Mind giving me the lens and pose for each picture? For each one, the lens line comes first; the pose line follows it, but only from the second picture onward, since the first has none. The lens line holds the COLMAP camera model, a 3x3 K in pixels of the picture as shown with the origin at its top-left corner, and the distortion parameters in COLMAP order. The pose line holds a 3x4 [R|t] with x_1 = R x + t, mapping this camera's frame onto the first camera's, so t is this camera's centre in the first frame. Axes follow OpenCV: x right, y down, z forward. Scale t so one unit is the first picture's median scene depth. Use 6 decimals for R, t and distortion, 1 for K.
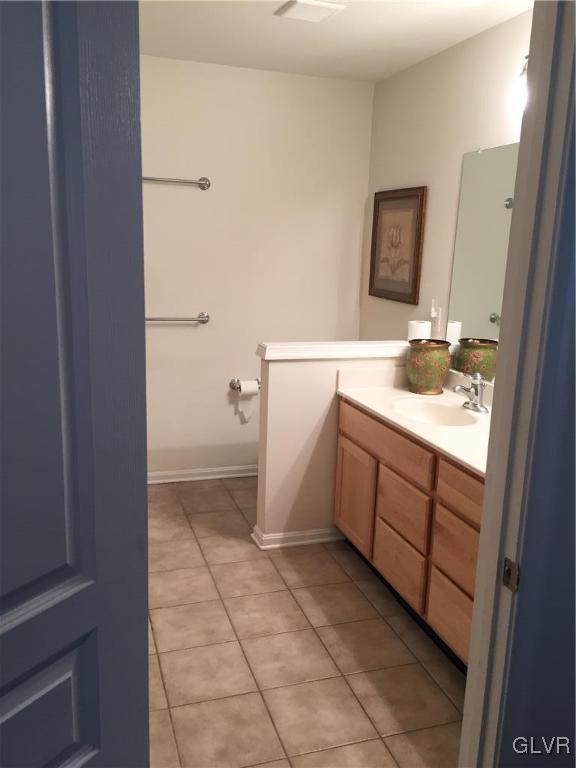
lens RADIAL K [[667.6, 0, 286.6], [0, 667.6, 383.6], [0, 0, 1]] dist [0.007285, -0.009788]
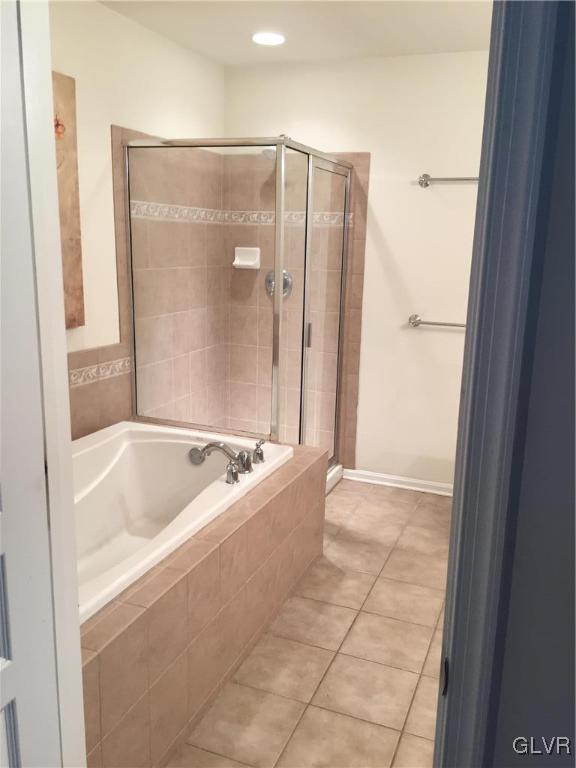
lens RADIAL K [[667.6, 0, 286.8], [0, 667.6, 384.5], [0, 0, 1]] dist [0.007285, -0.009788]
pose [[0.763885, 0.128889, -0.632351, 0.328946], [-0.143226, 0.989276, 0.028620, -0.004908], [0.629259, 0.068707, 0.774153, 0.165049]]
